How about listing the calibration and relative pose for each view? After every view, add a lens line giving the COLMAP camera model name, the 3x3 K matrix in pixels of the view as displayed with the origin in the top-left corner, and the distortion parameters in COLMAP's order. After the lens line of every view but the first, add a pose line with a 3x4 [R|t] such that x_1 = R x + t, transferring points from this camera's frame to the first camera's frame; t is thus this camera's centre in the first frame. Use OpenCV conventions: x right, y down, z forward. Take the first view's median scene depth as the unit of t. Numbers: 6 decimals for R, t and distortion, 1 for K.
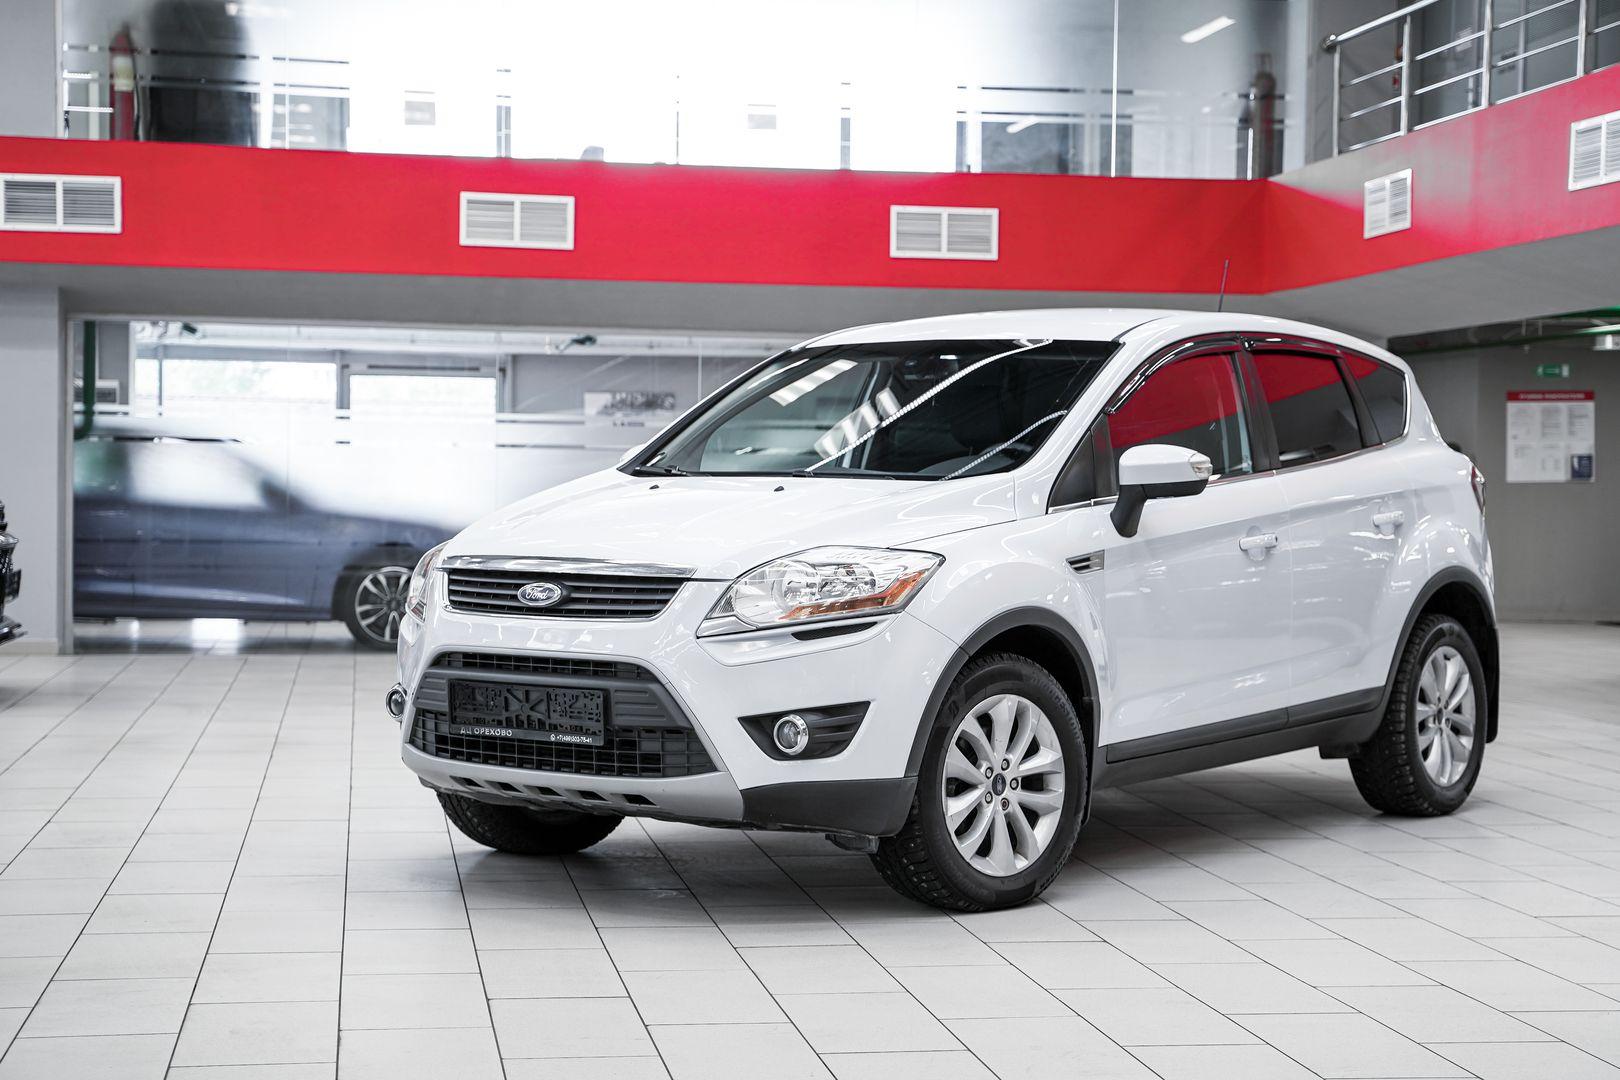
lens RADIAL K [[2654.9, 0, 810.0], [0, 2654.9, 540.0], [0, 0, 1]] dist [0.159010, -0.006944]
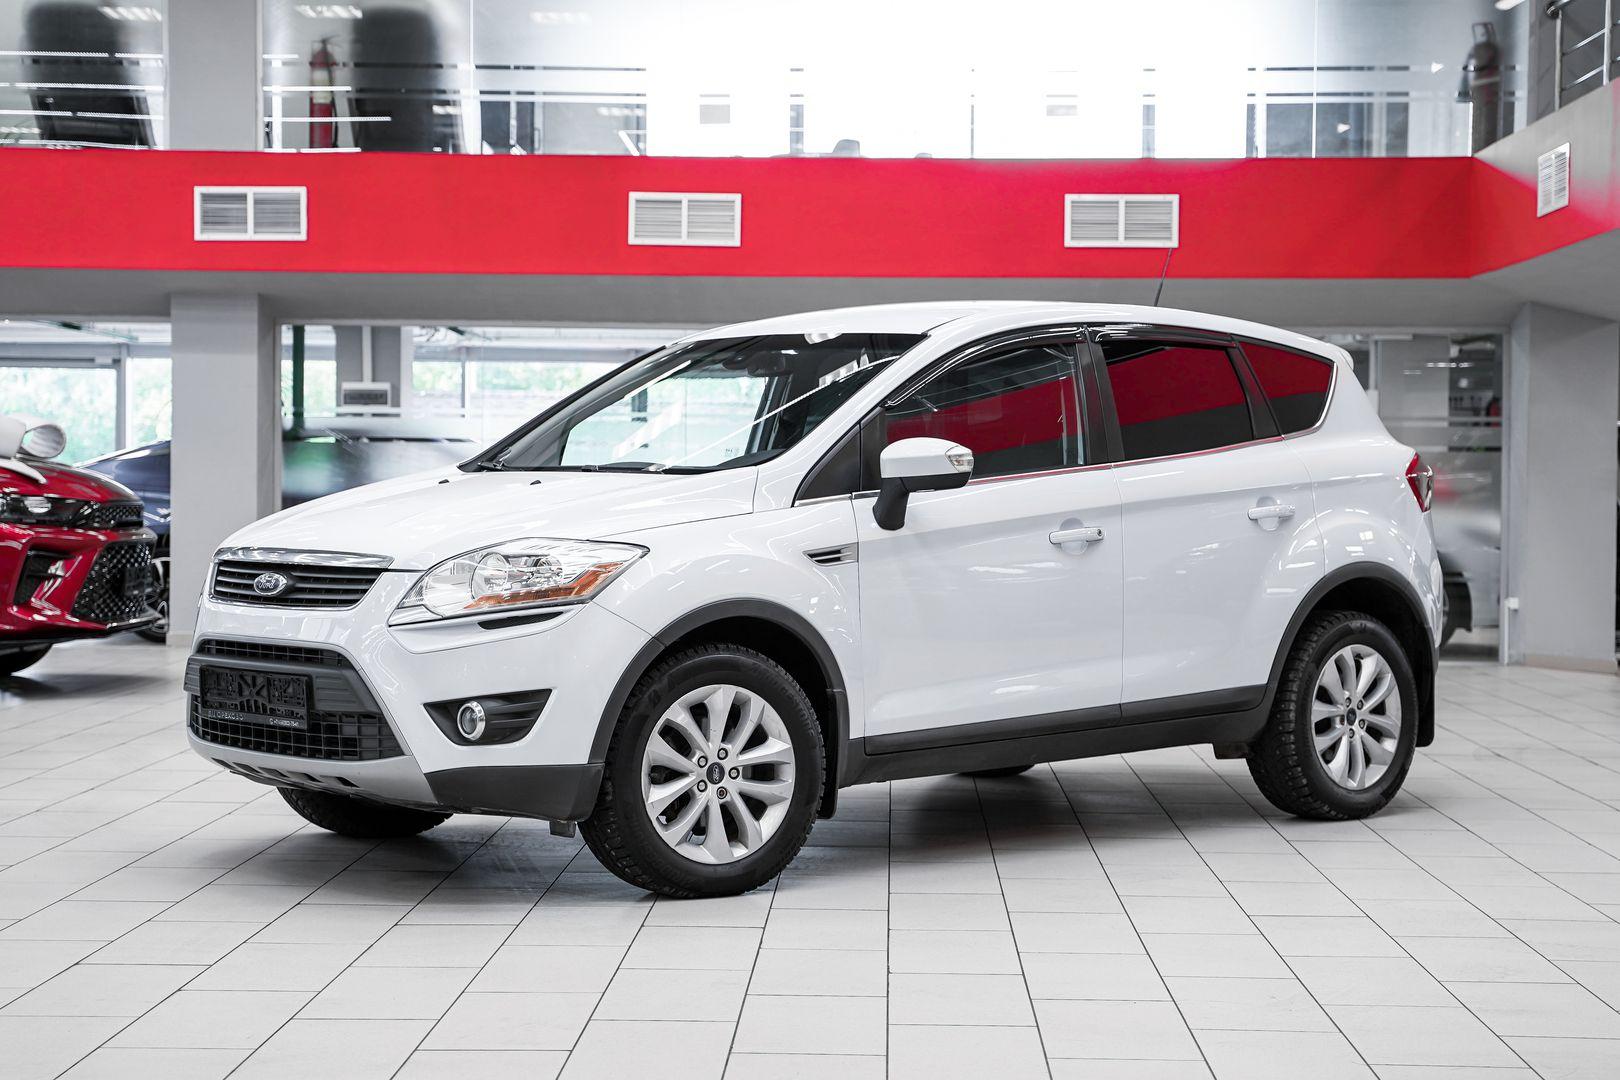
lens RADIAL K [[2749.1, 0, 810.0], [0, 2749.1, 540.0], [0, 0, 1]] dist [0.159683, -0.077978]
pose [[0.980767, 0.000848, -0.195180, 0.143798], [-0.000921, 1.000000, -0.000285, 0.001476], [0.195180, 0.000459, 0.980767, -0.010055]]
